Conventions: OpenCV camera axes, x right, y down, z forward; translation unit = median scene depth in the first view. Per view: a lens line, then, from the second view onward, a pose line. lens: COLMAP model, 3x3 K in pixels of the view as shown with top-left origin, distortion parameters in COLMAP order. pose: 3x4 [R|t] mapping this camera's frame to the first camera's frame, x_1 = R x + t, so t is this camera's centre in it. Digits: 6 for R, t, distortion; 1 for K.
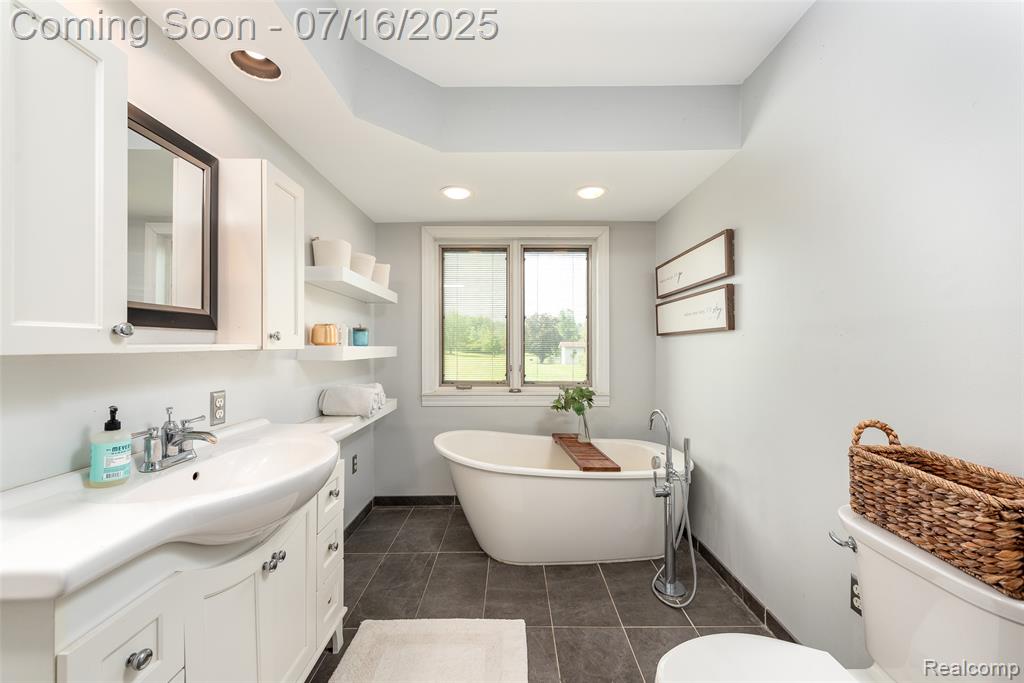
lens RADIAL K [[415.3, 0, 509.4], [0, 415.3, 340.6], [0, 0, 1]] dist [0.019389, -0.000023]
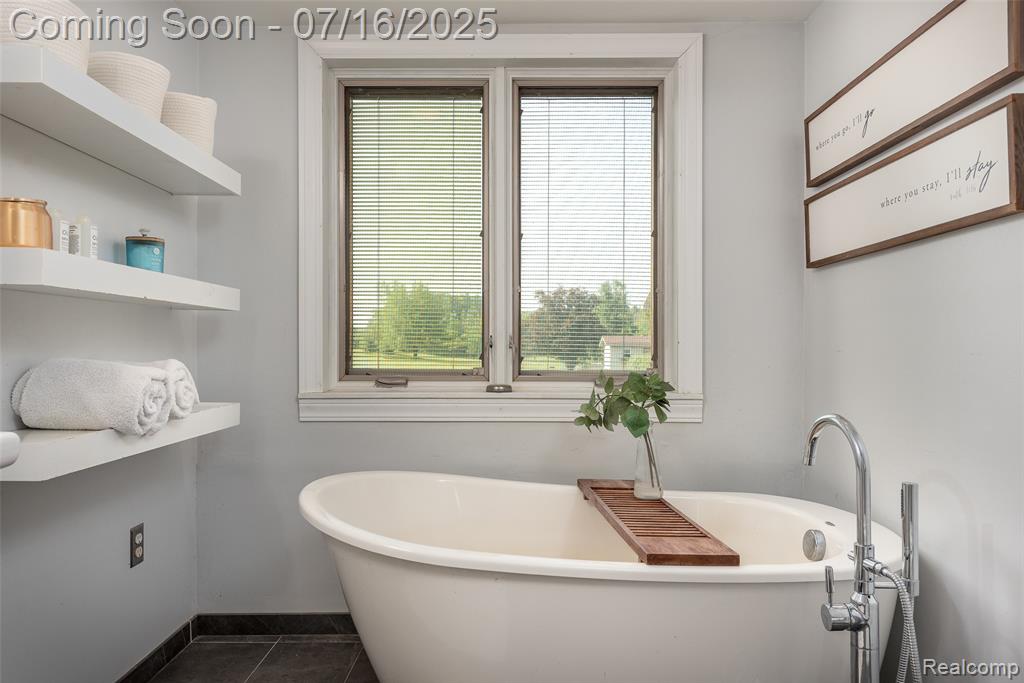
lens RADIAL K [[688.8, 0, 510.3], [0, 688.8, 340.9], [0, 0, 1]] dist [0.027137, -0.000421]
pose [[0.999929, 0.001011, -0.011898, 0.038971], [-0.001022, 0.999999, -0.000891, 0.073796], [0.011897, 0.000903, 0.999929, 0.246720]]
